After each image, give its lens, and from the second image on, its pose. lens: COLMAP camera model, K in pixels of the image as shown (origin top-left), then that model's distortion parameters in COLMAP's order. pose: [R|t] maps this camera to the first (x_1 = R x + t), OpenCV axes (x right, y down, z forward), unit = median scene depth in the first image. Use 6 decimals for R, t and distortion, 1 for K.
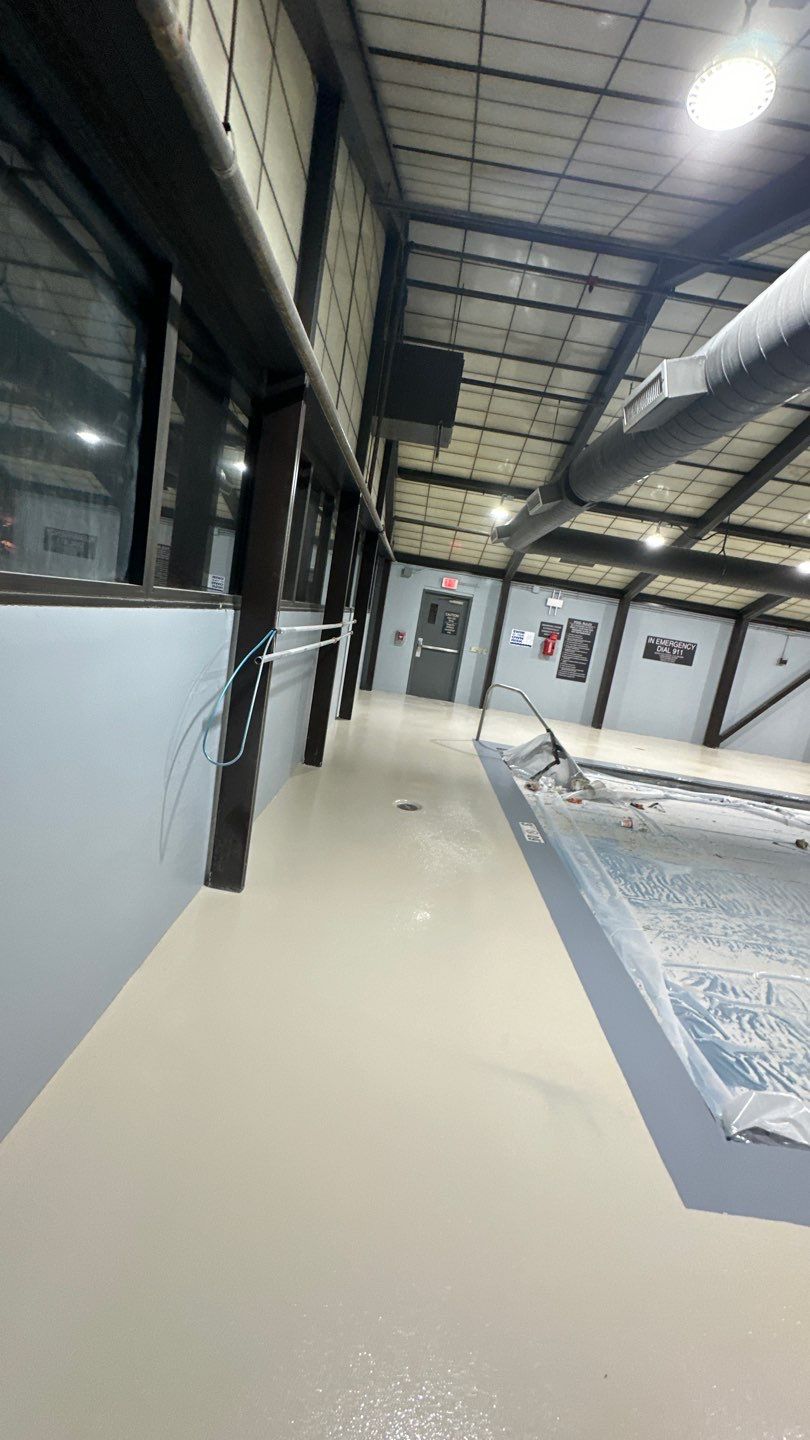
lens RADIAL K [[576.4, 0, 404.1], [0, 576.4, 718.2], [0, 0, 1]] dist [-0.000793, 0.001012]
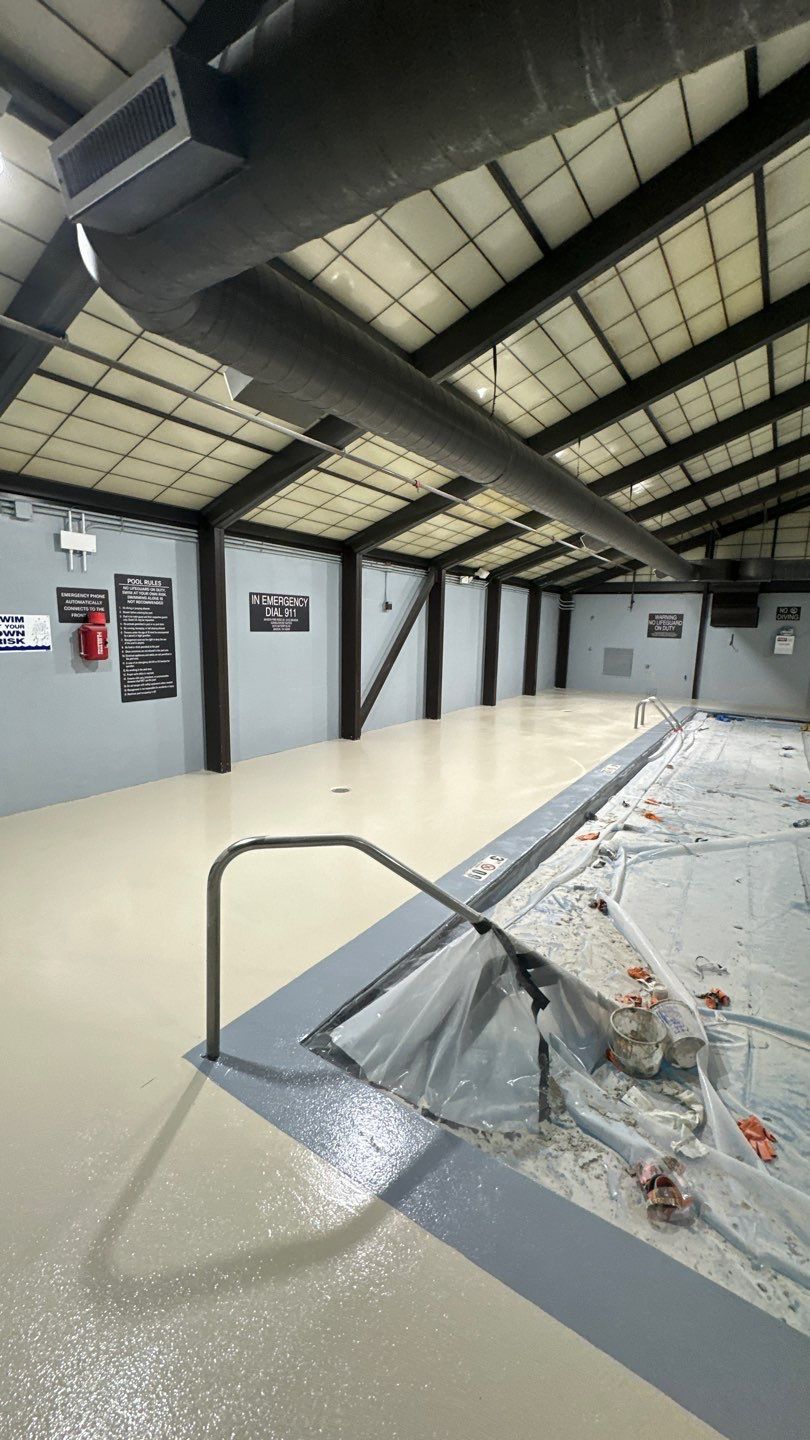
lens RADIAL K [[576.4, 0, 408.9], [0, 576.4, 713.5], [0, 0, 1]] dist [-0.000793, 0.001012]
pose [[0.529784, -0.279737, 0.800673, 0.007648], [0.214661, 0.957530, 0.192504, -0.158694], [-0.820518, 0.069888, 0.567332, 0.833571]]
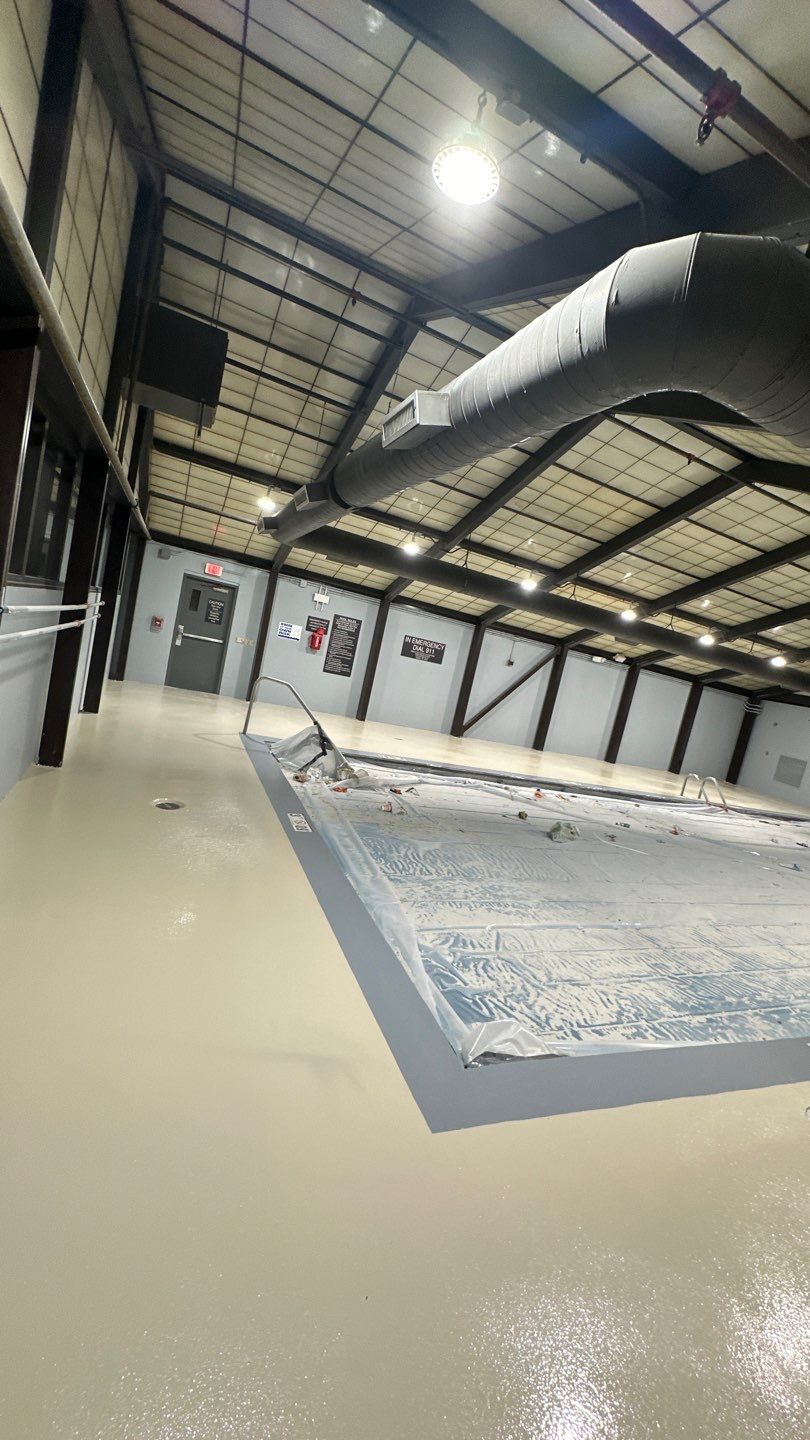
lens RADIAL K [[576.4, 0, 406.1], [0, 576.4, 718.0], [0, 0, 1]] dist [-0.000793, 0.001012]
pose [[0.920778, -0.006046, 0.390040, -0.001456], [0.001324, 0.999923, 0.012375, -0.000033], [-0.390084, -0.010878, 0.920715, -0.007088]]
